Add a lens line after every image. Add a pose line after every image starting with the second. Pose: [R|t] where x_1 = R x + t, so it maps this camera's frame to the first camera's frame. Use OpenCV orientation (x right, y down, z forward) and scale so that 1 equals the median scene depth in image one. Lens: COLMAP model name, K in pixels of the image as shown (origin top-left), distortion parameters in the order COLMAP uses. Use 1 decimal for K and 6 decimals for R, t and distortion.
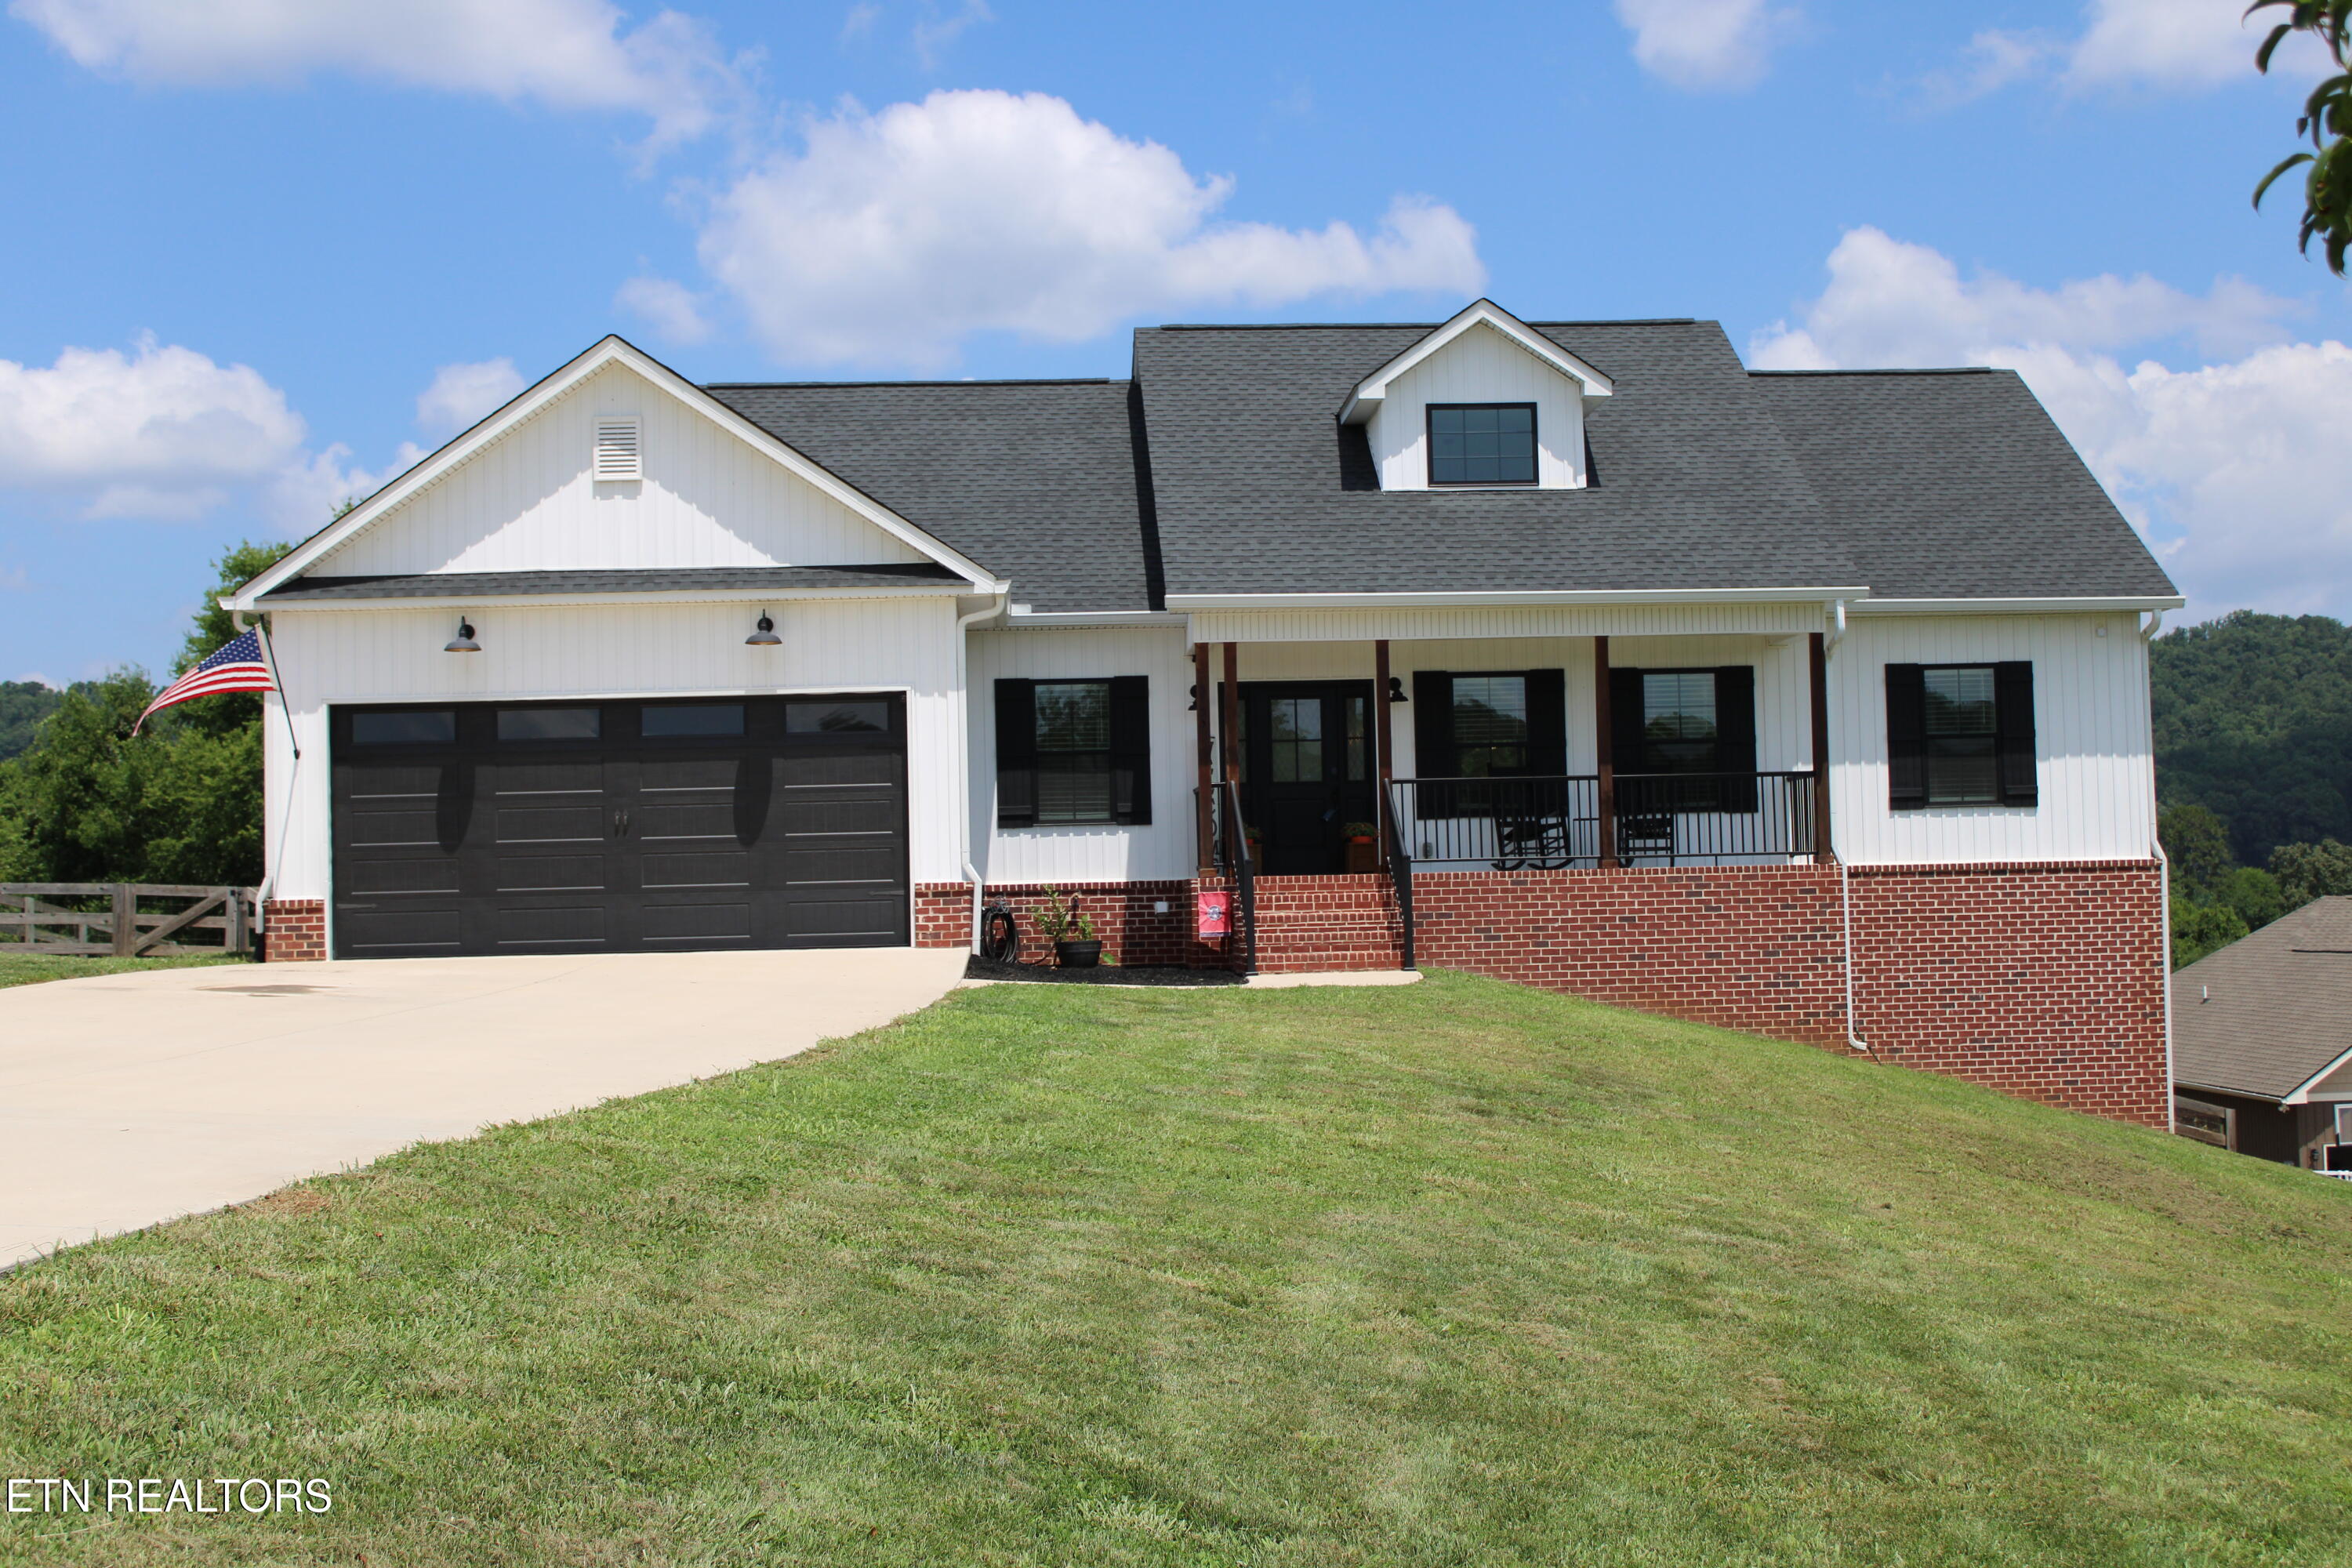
lens RADIAL K [[3079.7, 0, 1176.0], [0, 3079.7, 784.0], [0, 0, 1]] dist [-0.066066, 0.024784]
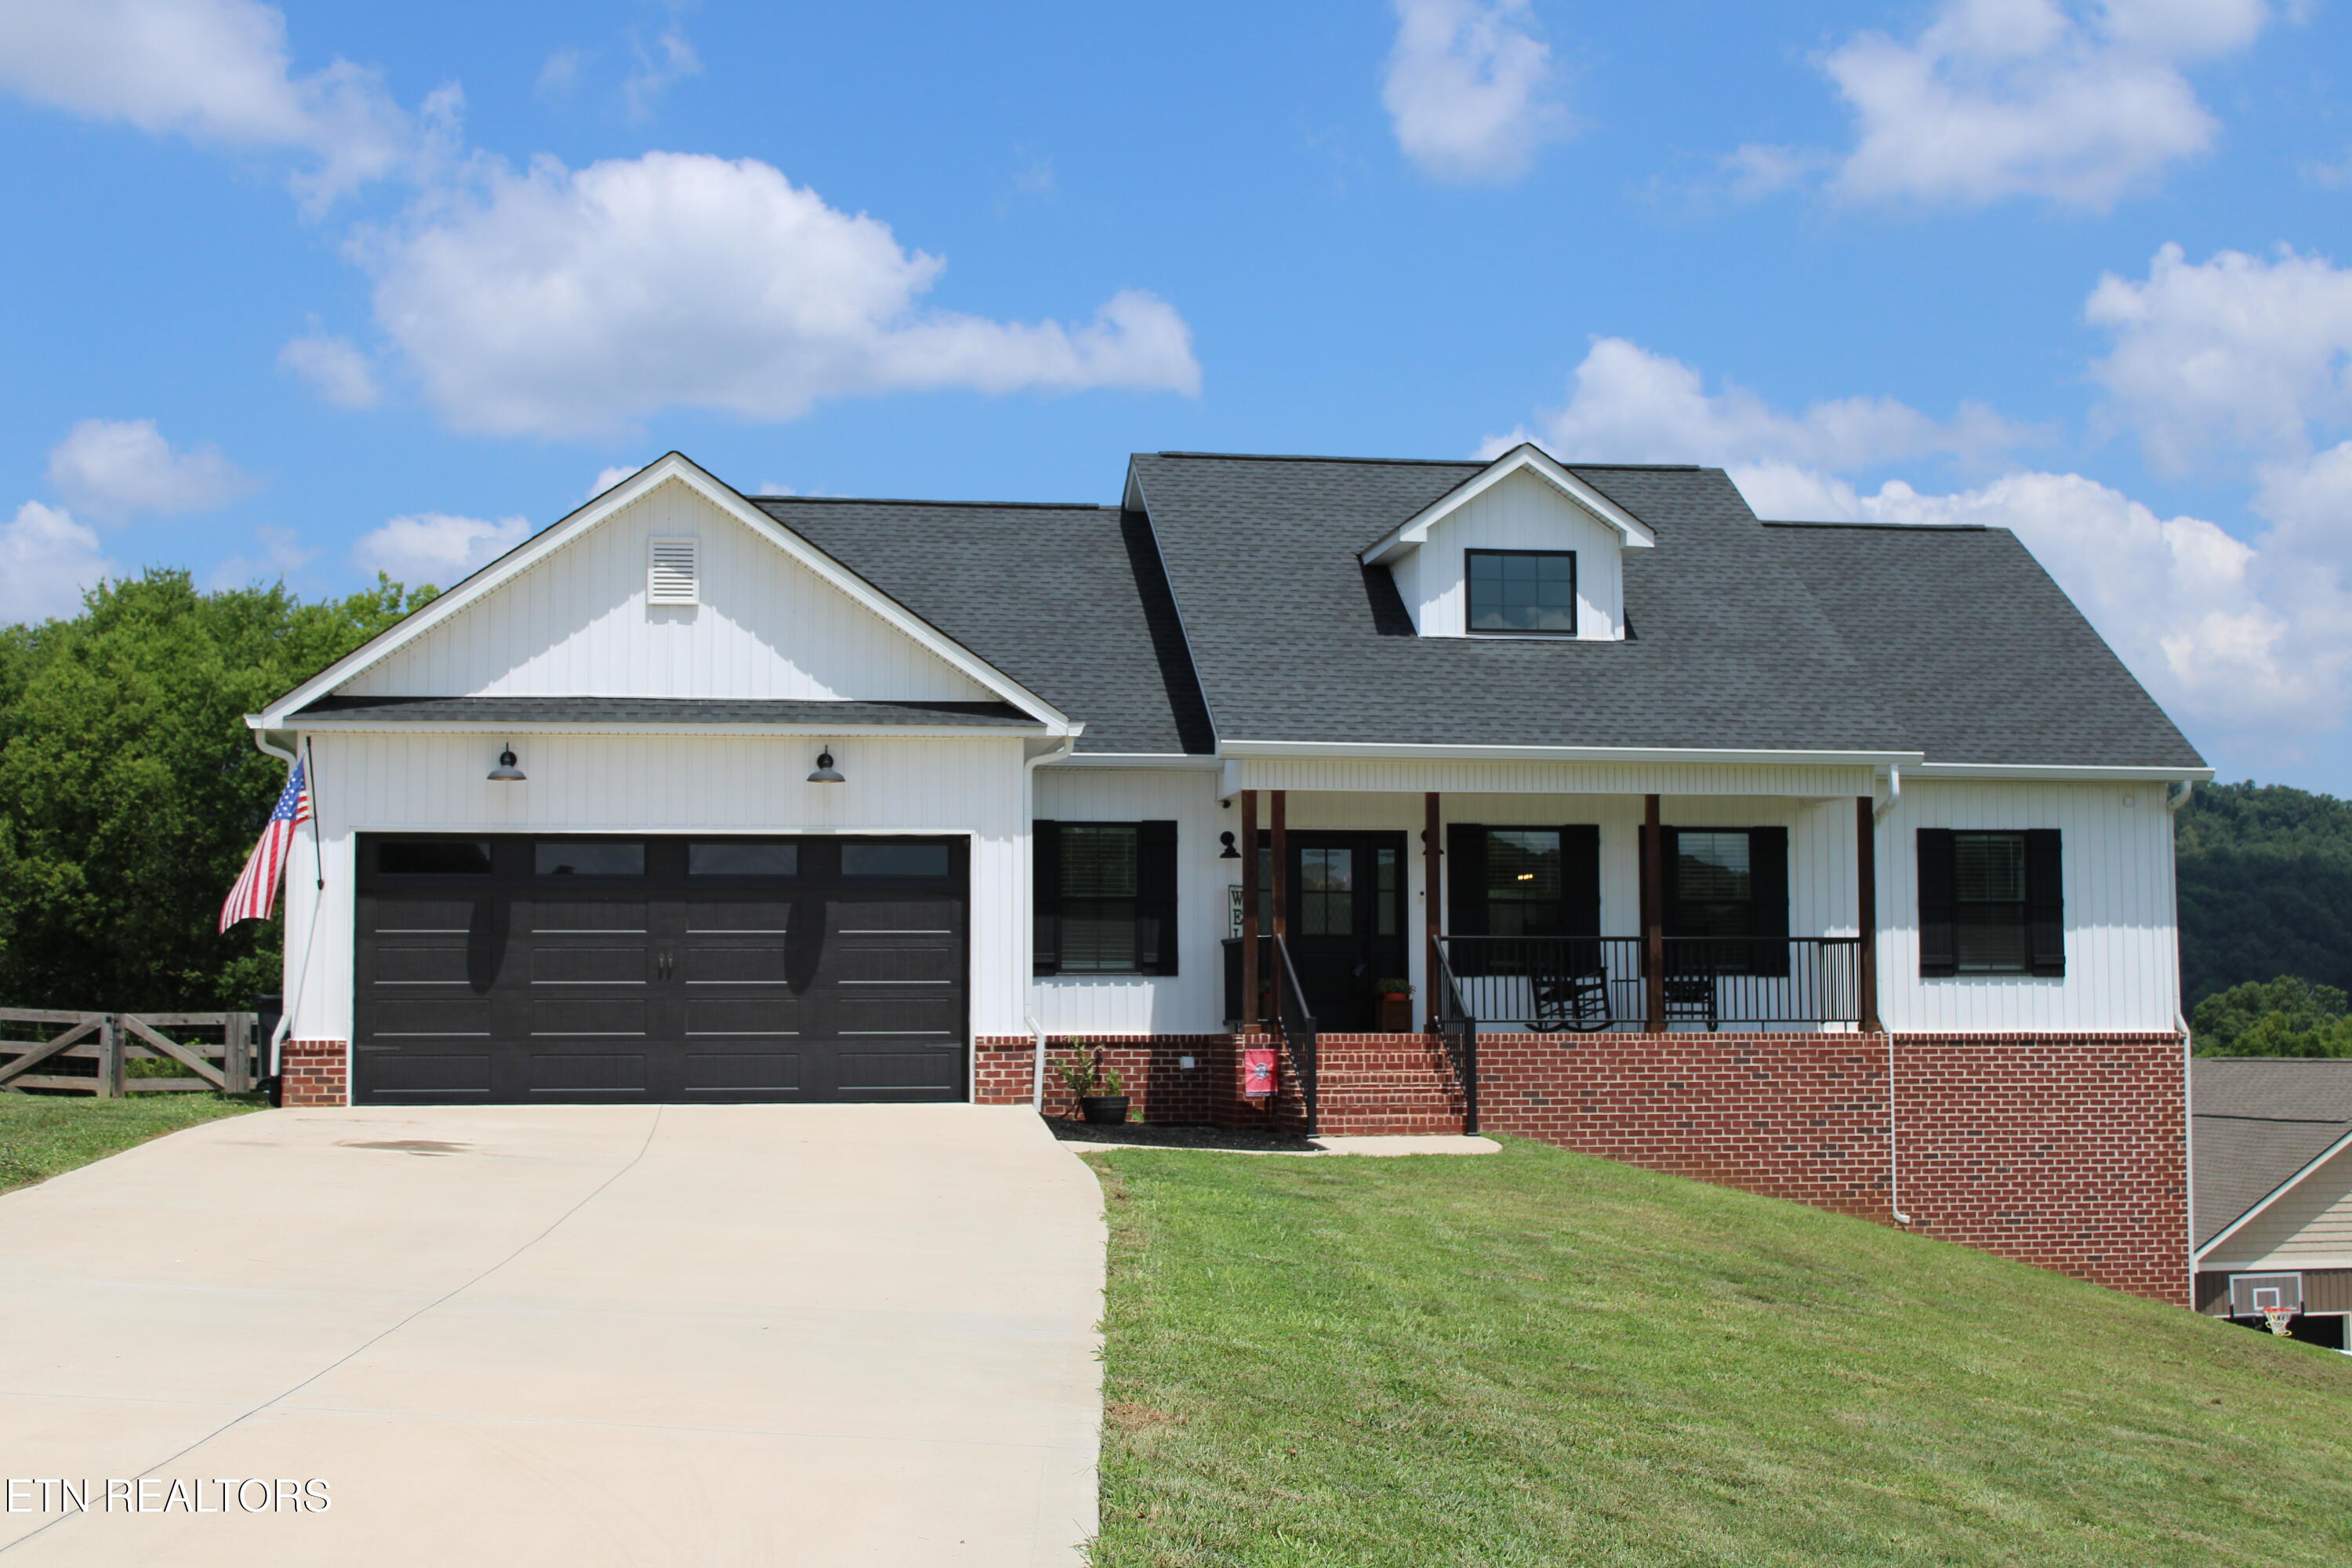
lens RADIAL K [[3303.0, 0, 1176.0], [0, 3303.0, 784.0], [0, 0, 1]] dist [-0.043847, -0.005588]
pose [[0.993794, 0.028728, 0.107464, -0.121369], [-0.024960, 0.999031, -0.036237, -0.009298], [-0.108401, 0.033330, 0.993548, -0.024620]]
